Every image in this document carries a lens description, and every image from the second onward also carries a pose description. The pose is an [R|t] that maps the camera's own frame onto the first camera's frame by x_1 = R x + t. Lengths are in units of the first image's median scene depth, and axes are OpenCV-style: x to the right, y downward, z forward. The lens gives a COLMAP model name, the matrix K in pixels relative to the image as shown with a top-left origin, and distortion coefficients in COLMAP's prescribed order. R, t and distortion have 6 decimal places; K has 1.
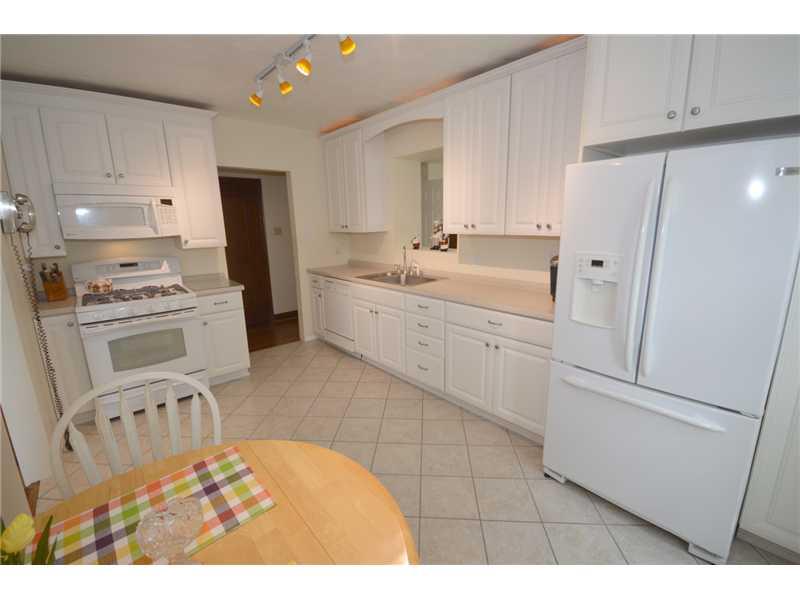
lens RADIAL K [[370.0, 0, 416.5], [0, 370.0, 296.7], [0, 0, 1]] dist [0.039066, 0.000212]
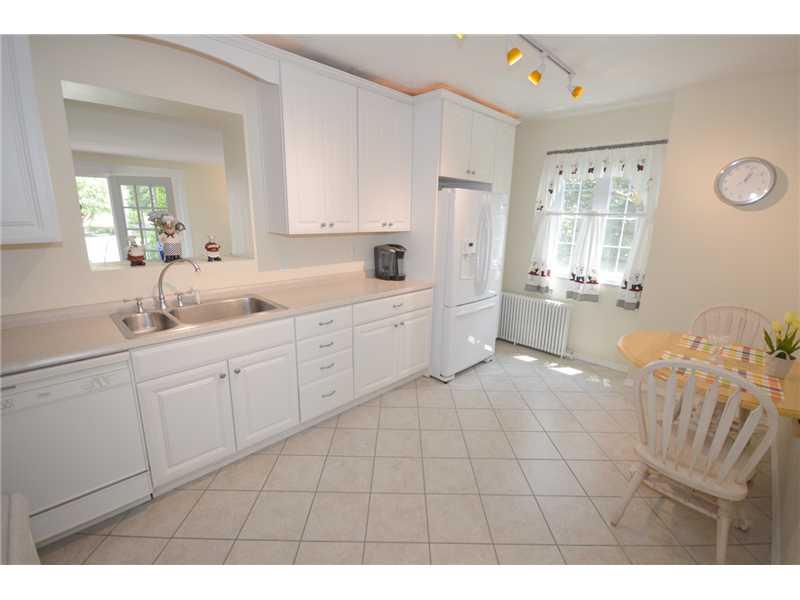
lens RADIAL K [[334.0, 0, 418.3], [0, 334.0, 301.4], [0, 0, 1]] dist [0.001243, 0.000129]
pose [[-0.058709, -0.221044, 0.973495, -0.747722], [0.191202, 0.954633, 0.228292, -0.156329], [-0.979793, 0.199537, -0.013781, 0.837799]]
